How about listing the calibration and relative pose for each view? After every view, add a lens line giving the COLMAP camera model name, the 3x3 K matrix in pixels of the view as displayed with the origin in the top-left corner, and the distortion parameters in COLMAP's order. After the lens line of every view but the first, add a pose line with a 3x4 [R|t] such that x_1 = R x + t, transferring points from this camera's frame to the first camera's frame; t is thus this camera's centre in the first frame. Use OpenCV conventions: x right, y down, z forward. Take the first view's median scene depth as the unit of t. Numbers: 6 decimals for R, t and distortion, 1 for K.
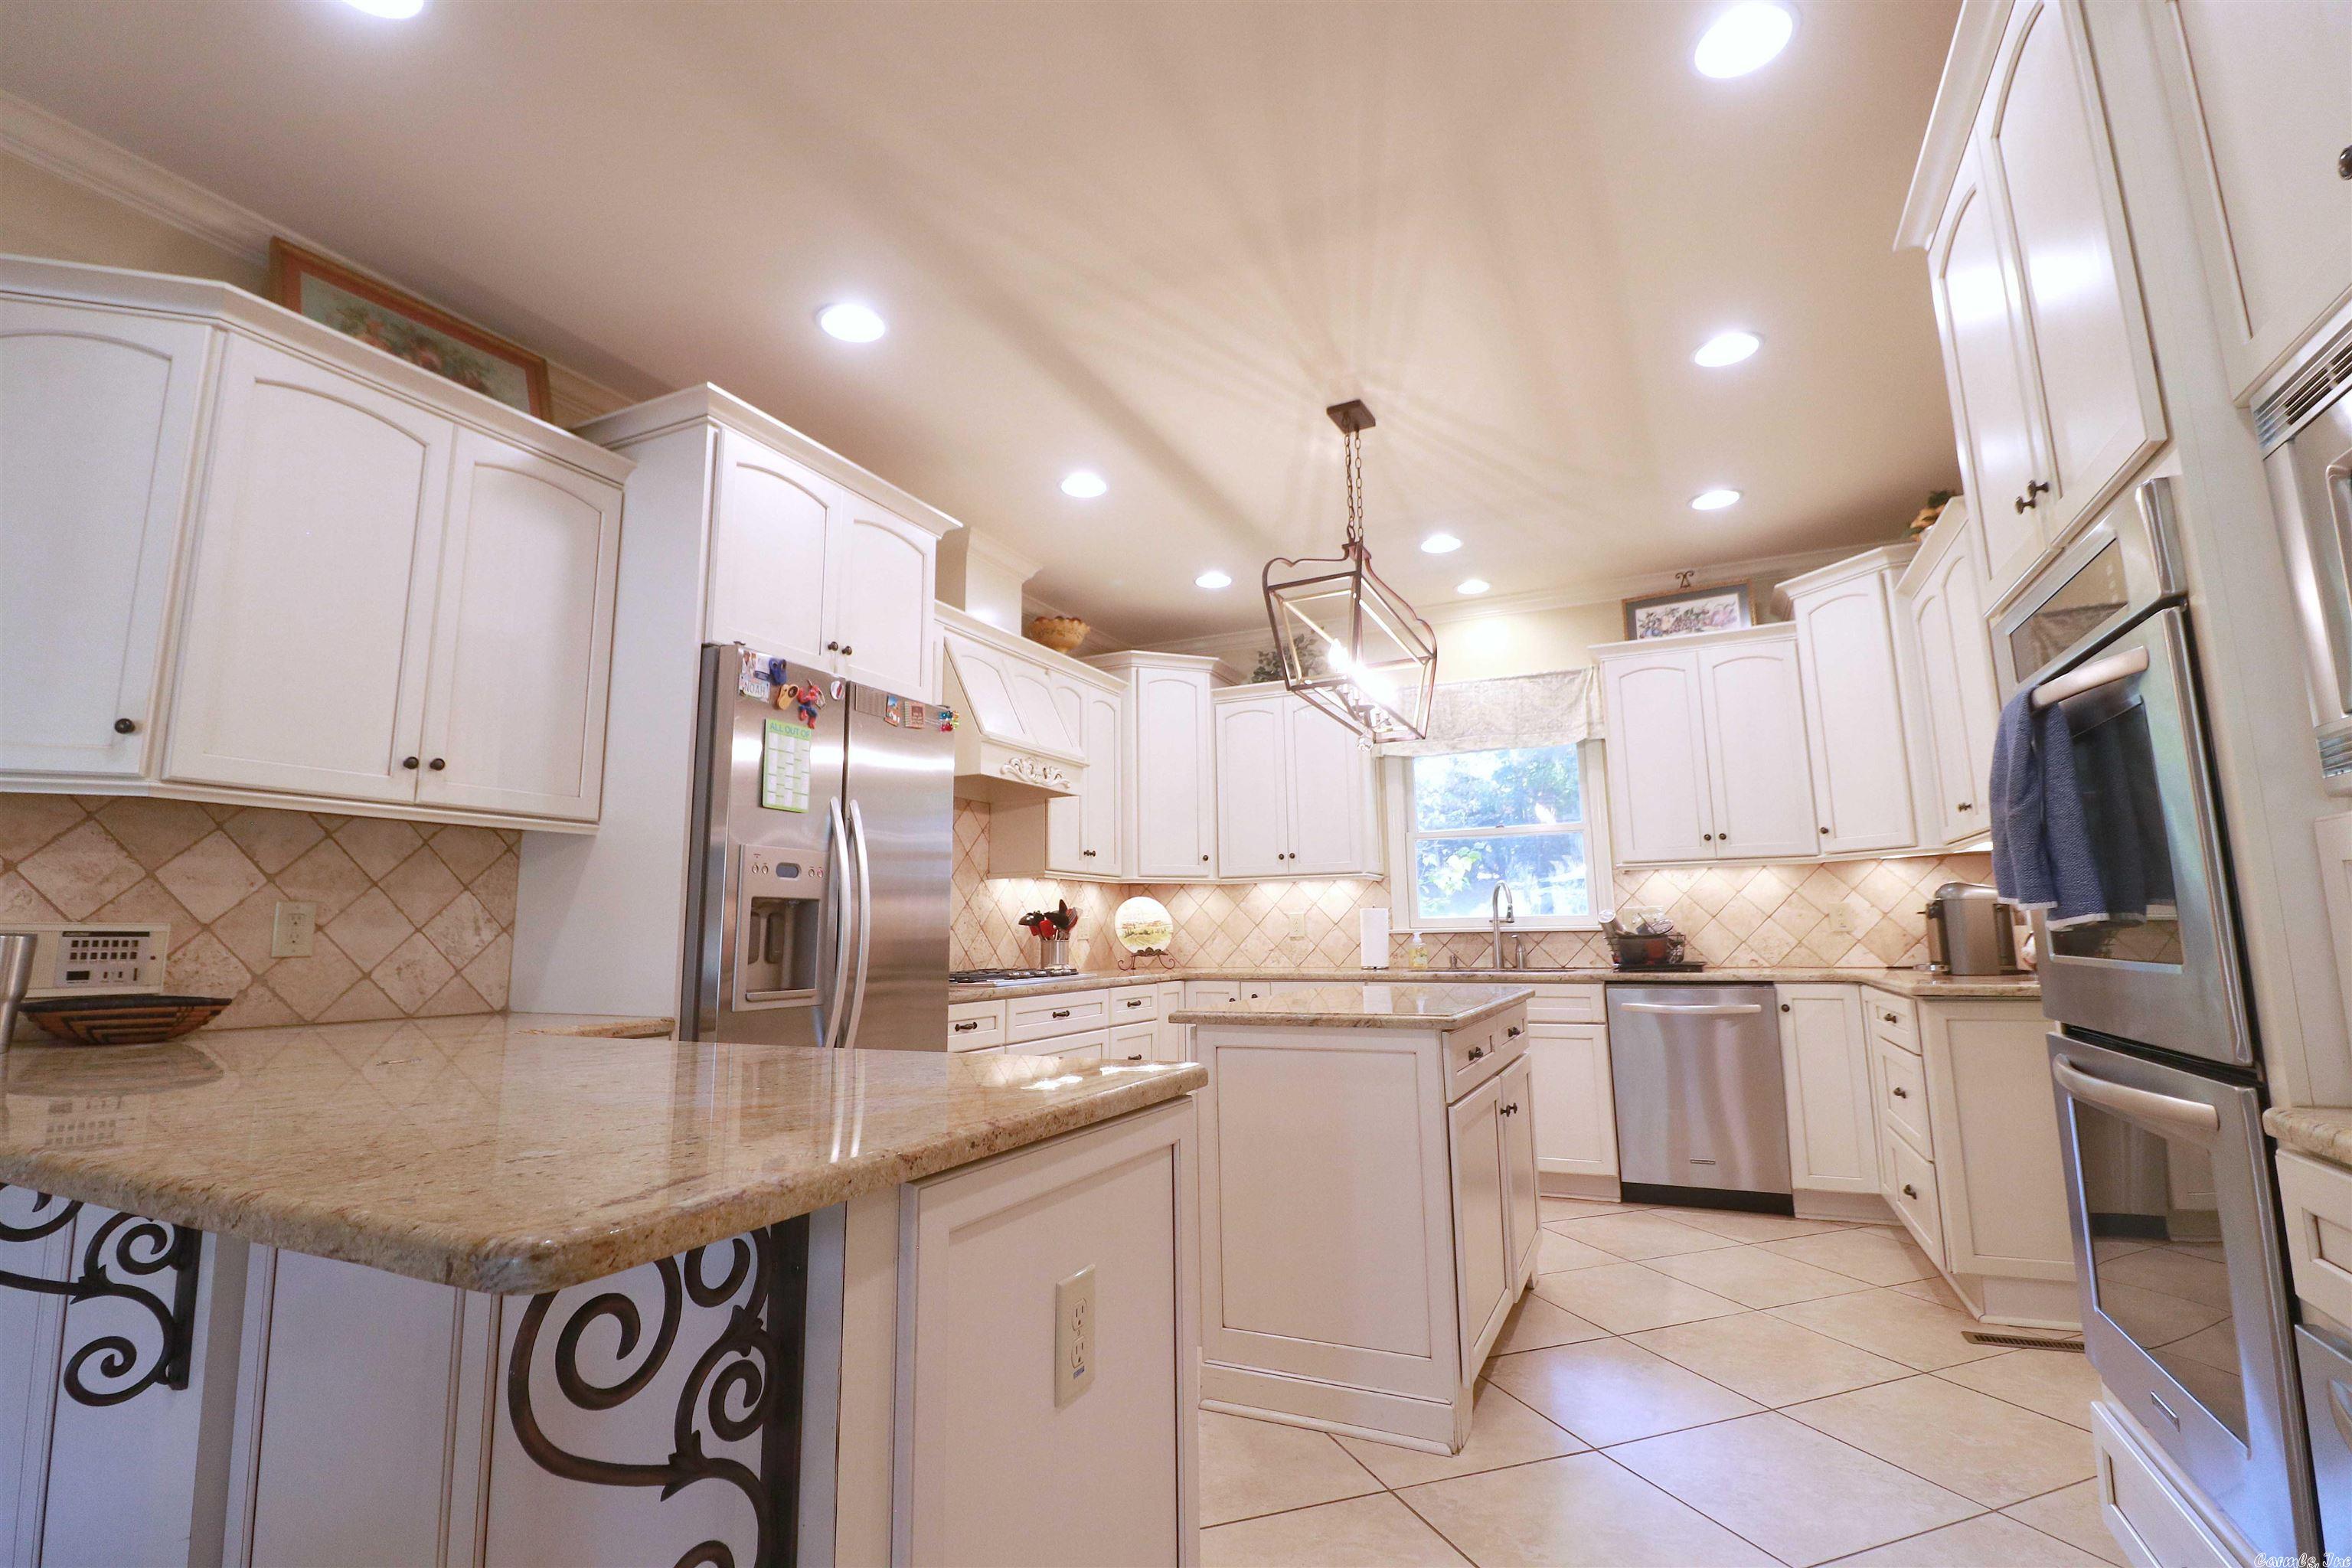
lens RADIAL K [[1083.7, 0, 1183.0], [0, 1083.7, 759.0], [0, 0, 1]] dist [-0.000551, -0.000289]
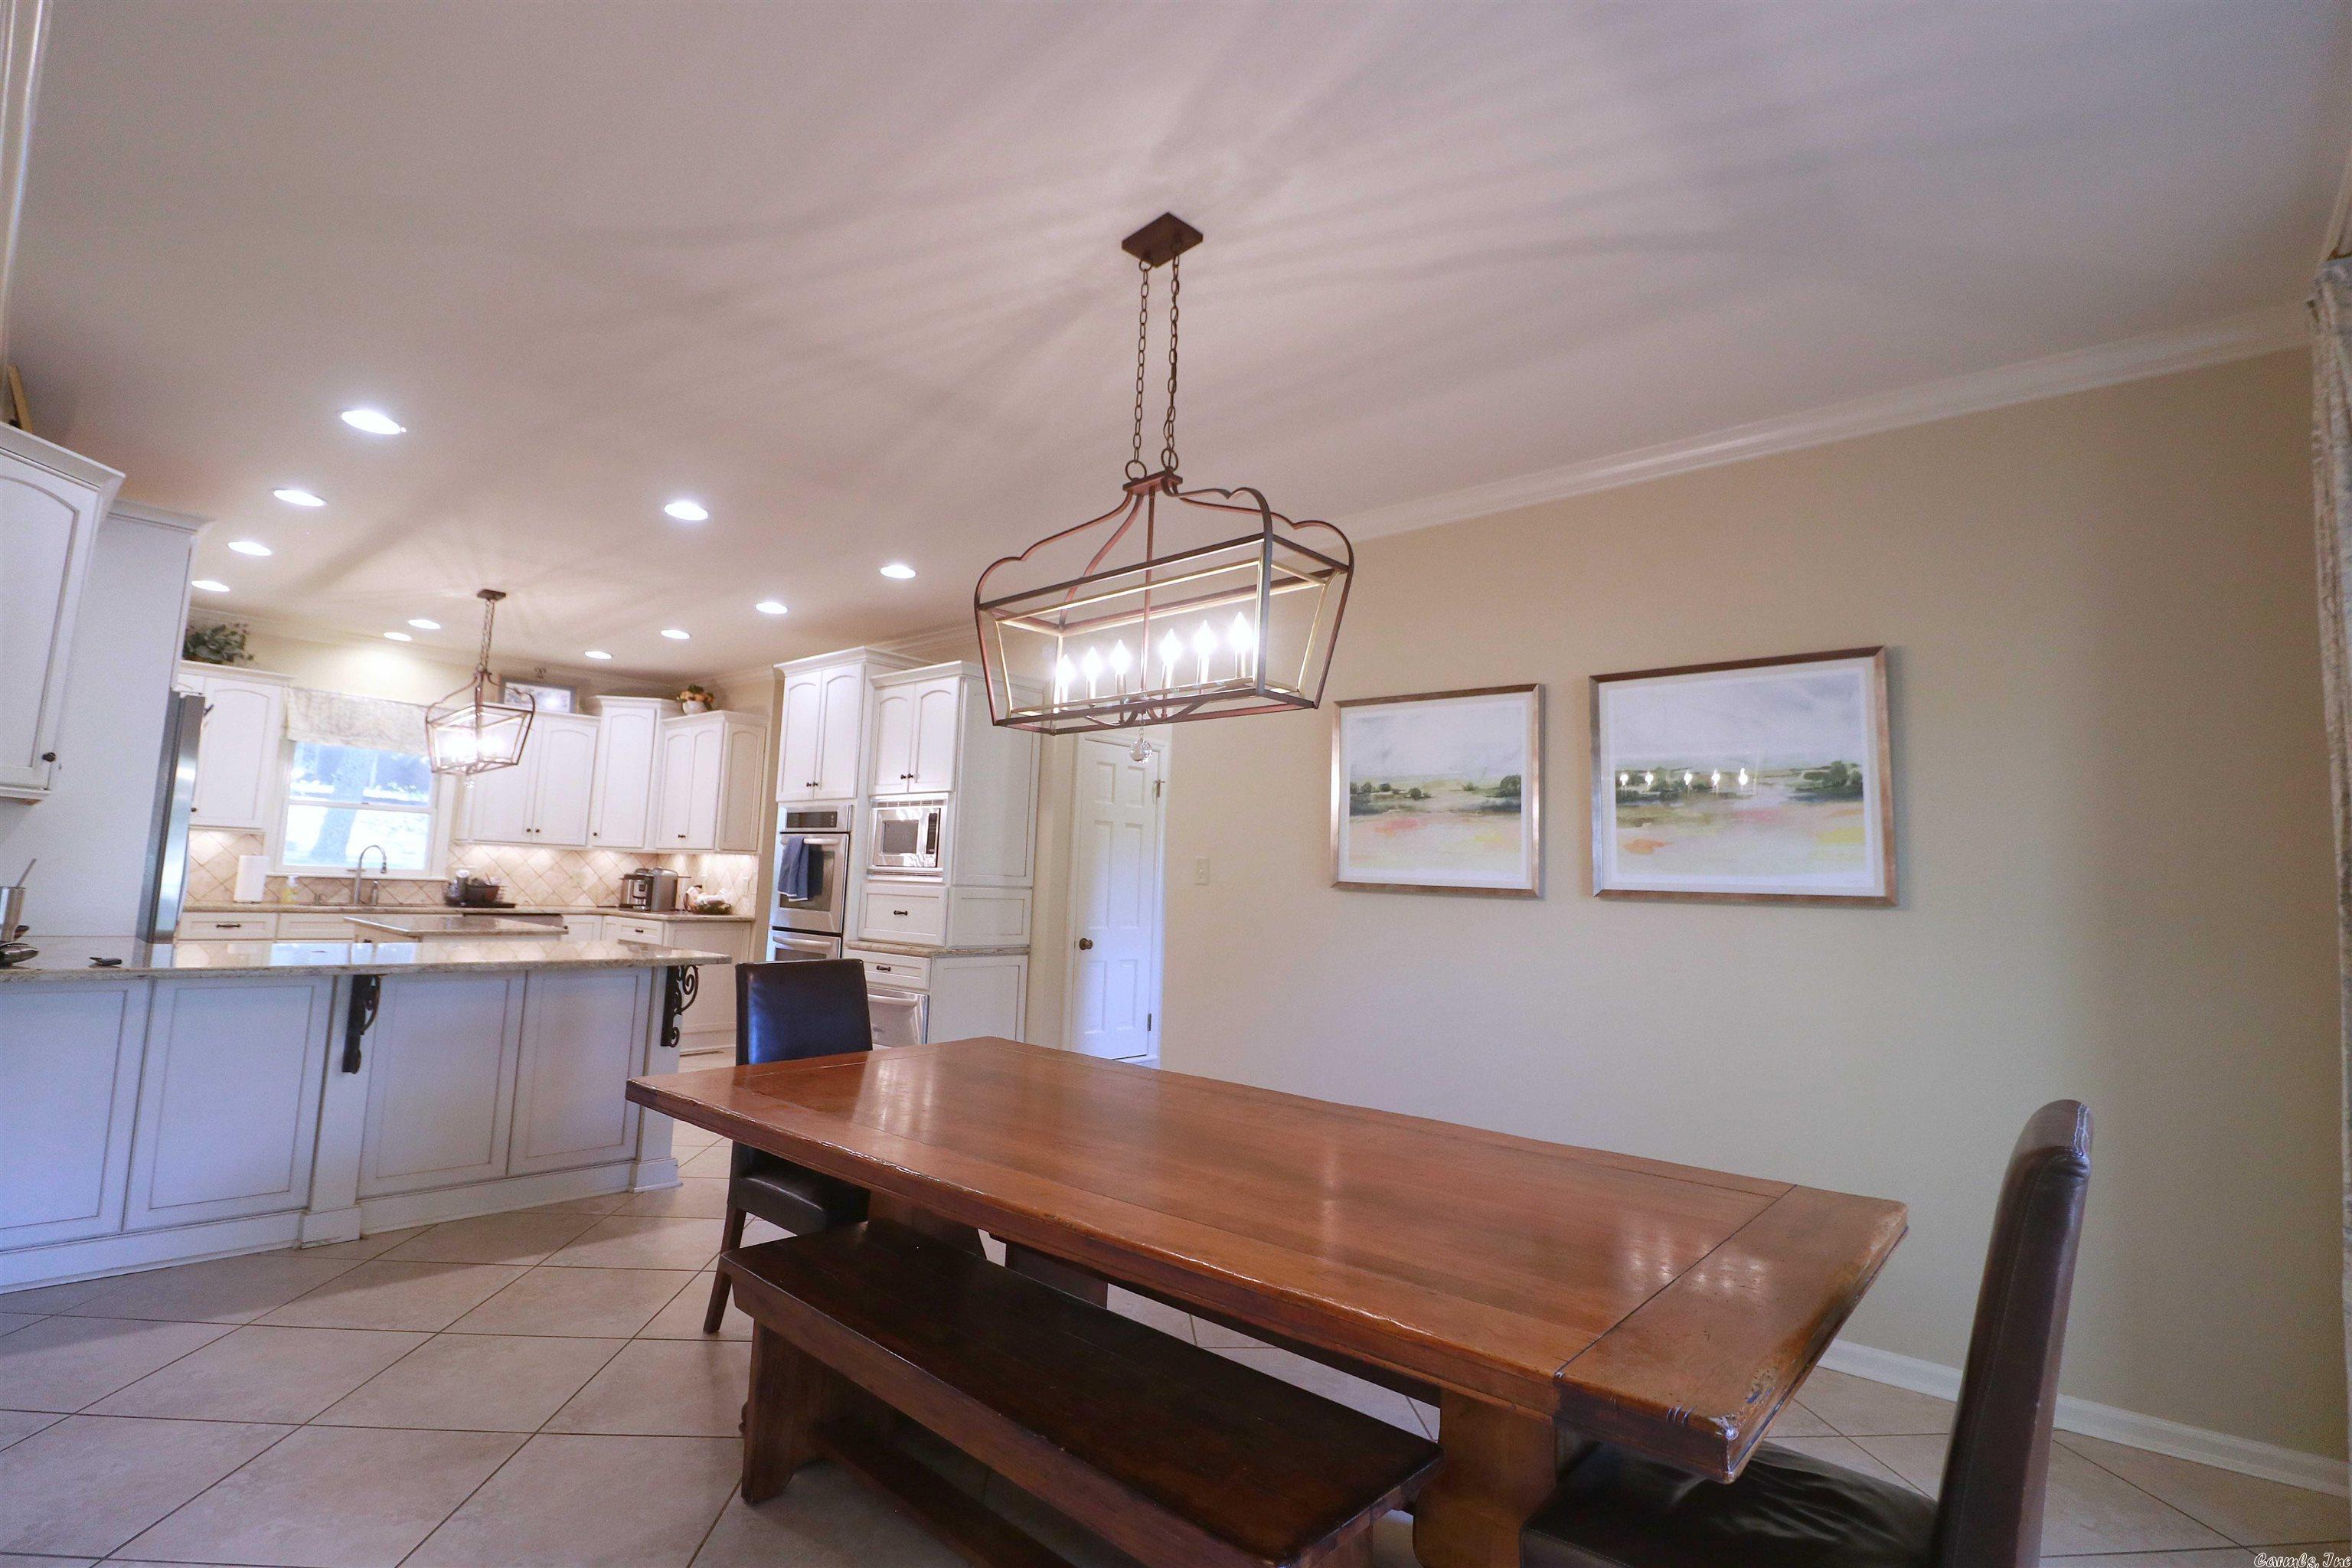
lens RADIAL K [[1078.3, 0, 1172.9], [0, 1078.3, 755.9], [0, 0, 1]] dist [-0.004730, -0.001225]
pose [[0.282566, 0.139145, 0.949102, -0.840654], [-0.195476, 0.977015, -0.085040, -0.094790], [-0.939120, -0.161497, 0.303270, -0.442041]]
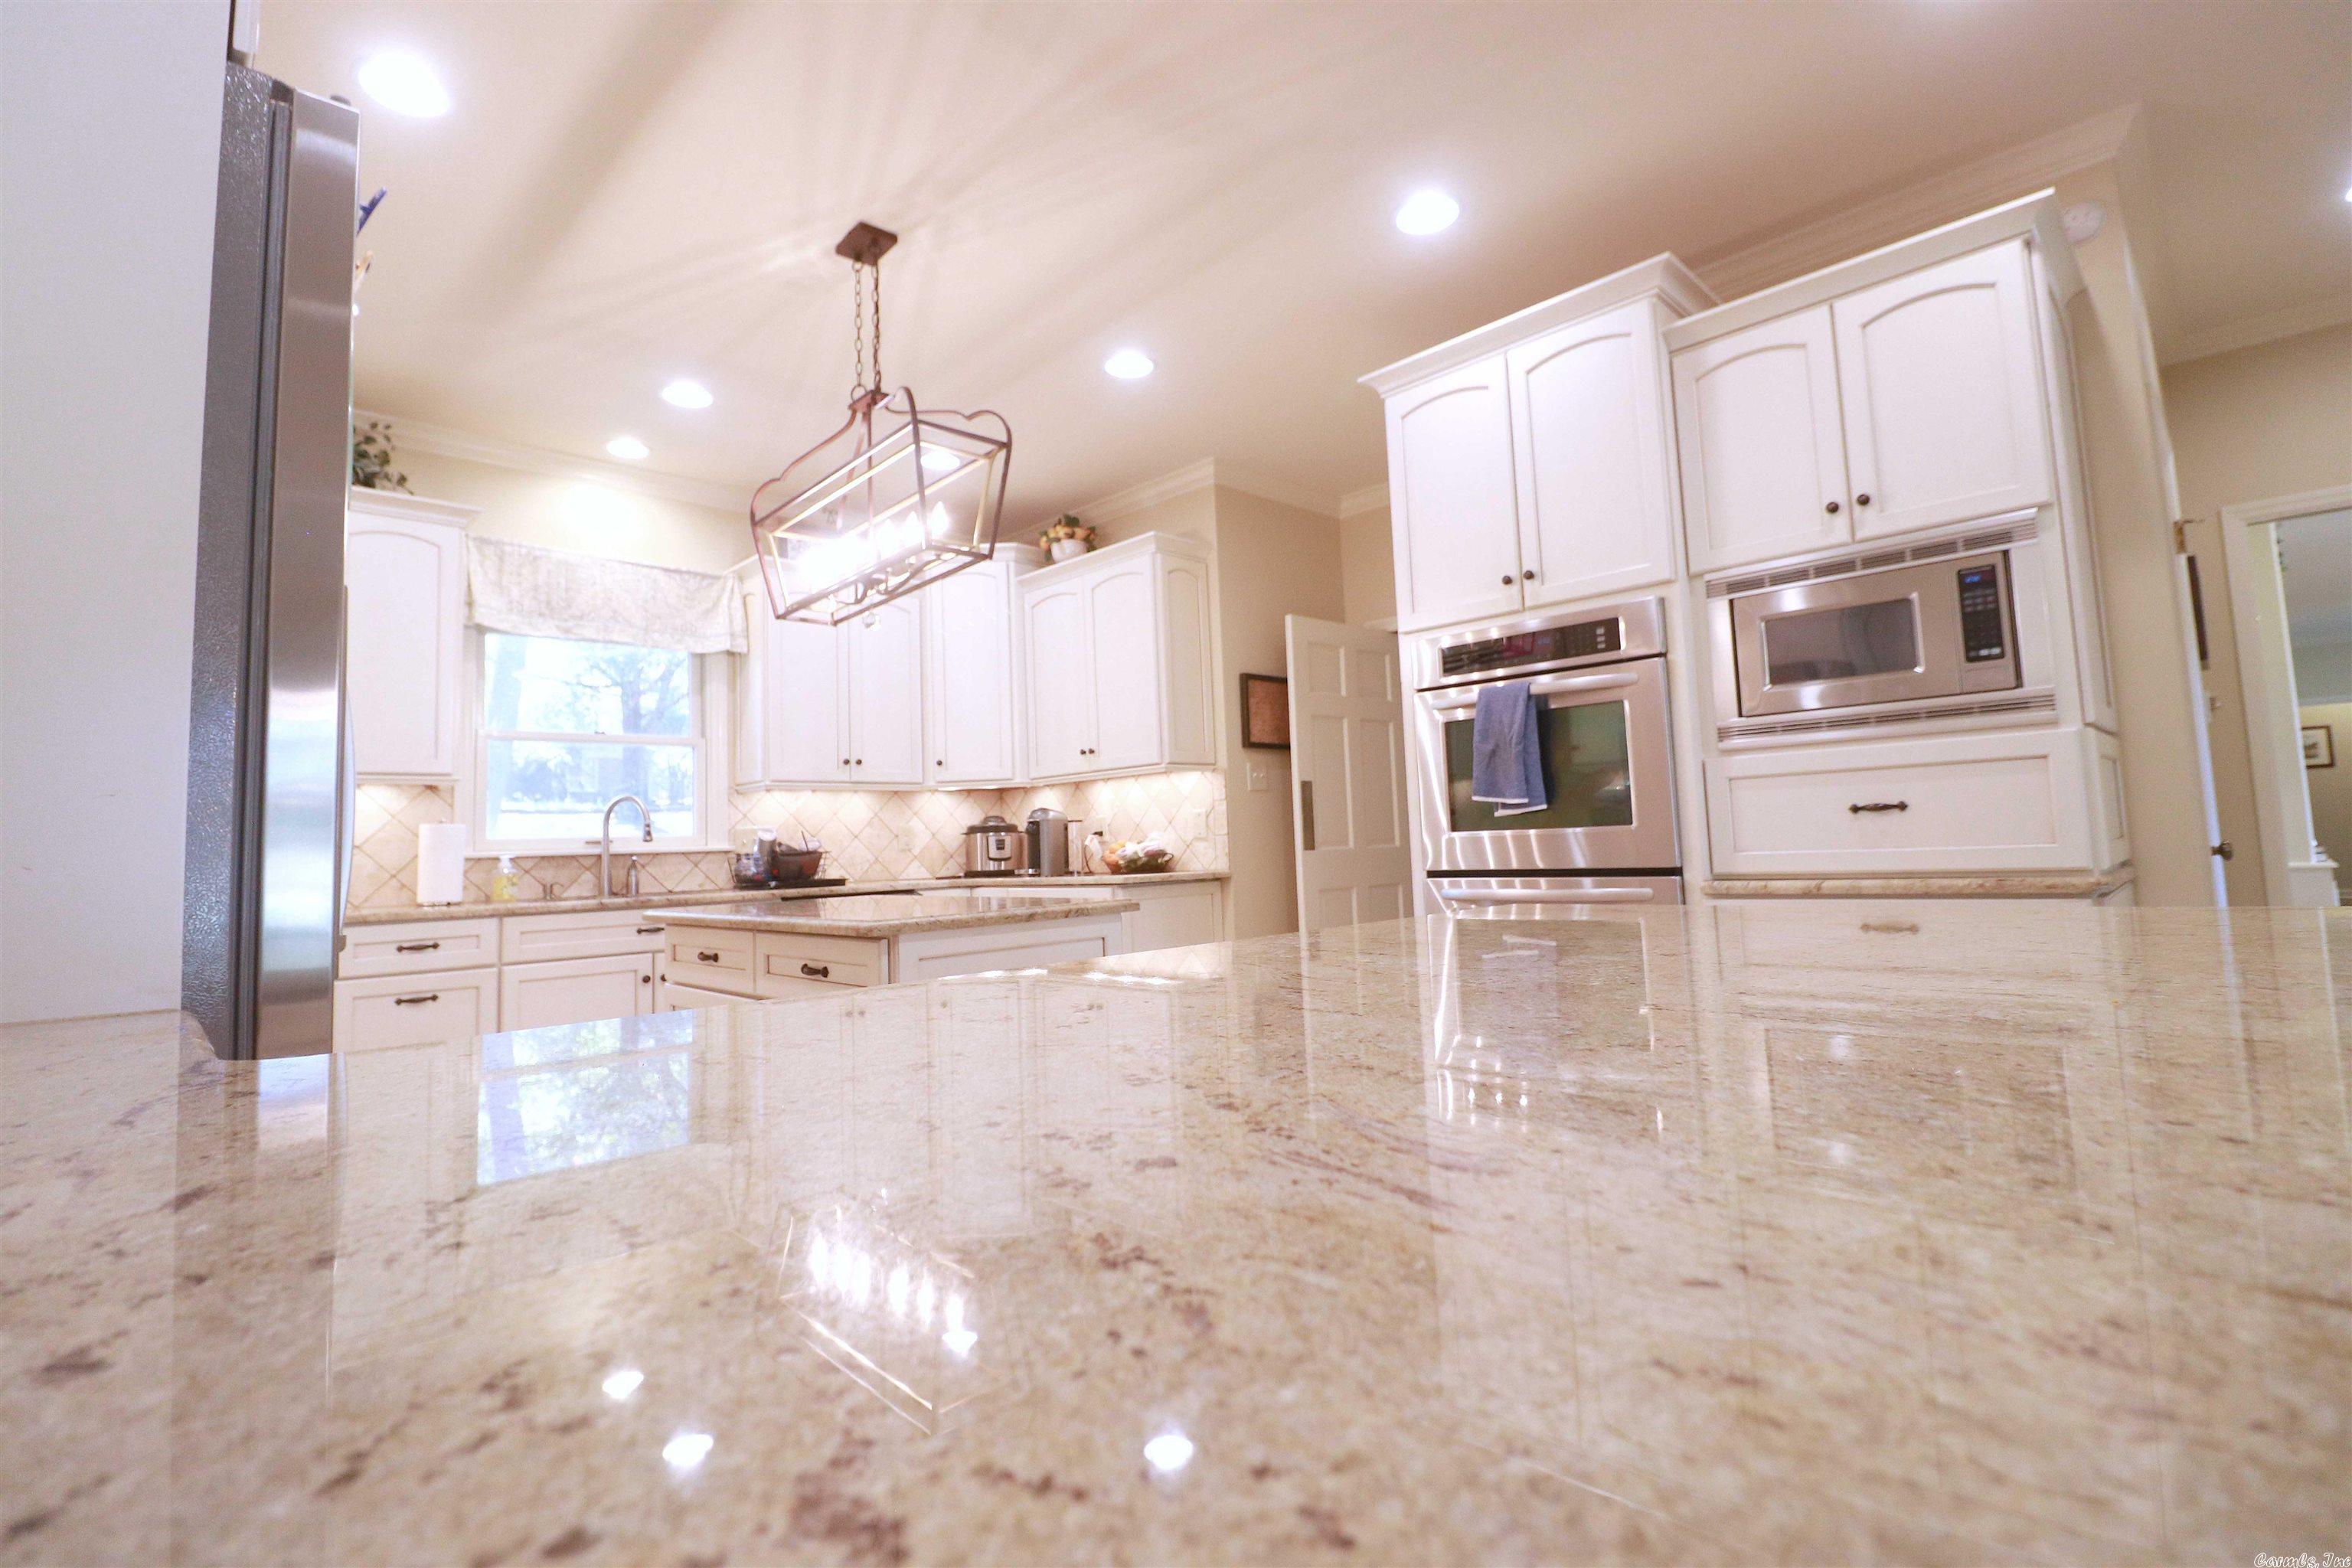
lens RADIAL K [[1083.7, 0, 1183.0], [0, 1083.7, 759.0], [0, 0, 1]] dist [-0.000551, -0.000289]
pose [[0.352642, 0.076687, 0.932611, -0.389686], [-0.117929, 0.992332, -0.037006, 0.068793], [-0.928298, -0.096932, 0.358981, 0.301784]]
